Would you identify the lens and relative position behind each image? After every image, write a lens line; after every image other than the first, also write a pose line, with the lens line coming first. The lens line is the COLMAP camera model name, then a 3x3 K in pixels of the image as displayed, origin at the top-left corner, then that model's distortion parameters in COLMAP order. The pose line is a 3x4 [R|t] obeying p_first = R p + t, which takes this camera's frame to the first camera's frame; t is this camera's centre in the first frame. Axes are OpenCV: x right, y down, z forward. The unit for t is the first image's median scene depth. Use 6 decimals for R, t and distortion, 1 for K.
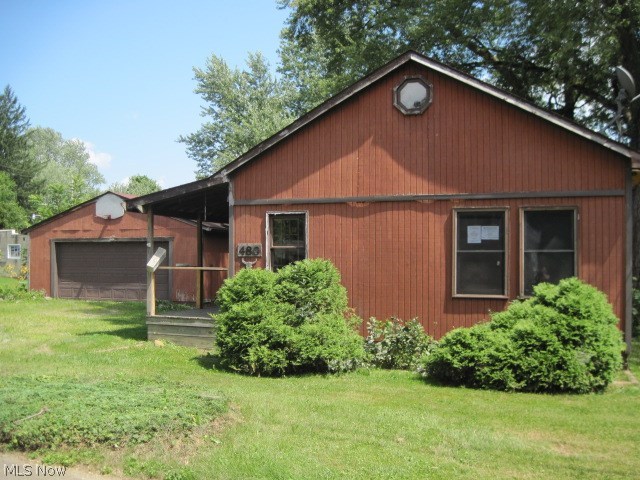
lens RADIAL K [[652.5, 0, 320.0], [0, 652.5, 240.0], [0, 0, 1]] dist [-0.132277, 0.004279]
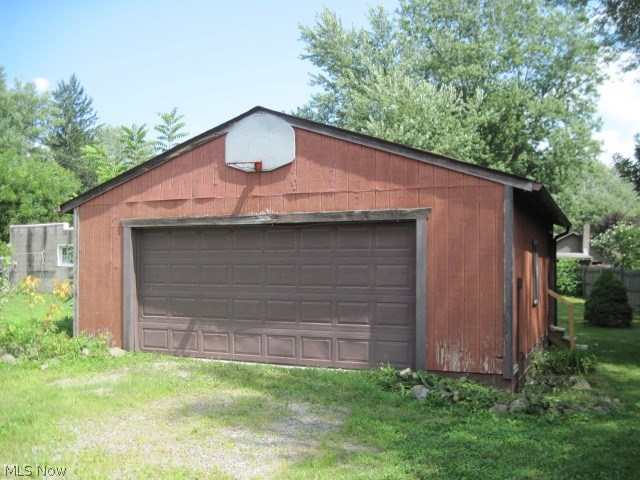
lens RADIAL K [[653.3, 0, 320.0], [0, 653.3, 240.0], [0, 0, 1]] dist [-0.160152, -0.003293]
pose [[0.995229, -0.003237, -0.097515, -0.236529], [0.001721, 0.999876, -0.015624, 0.019544], [0.097553, 0.015382, 0.995111, 0.554666]]
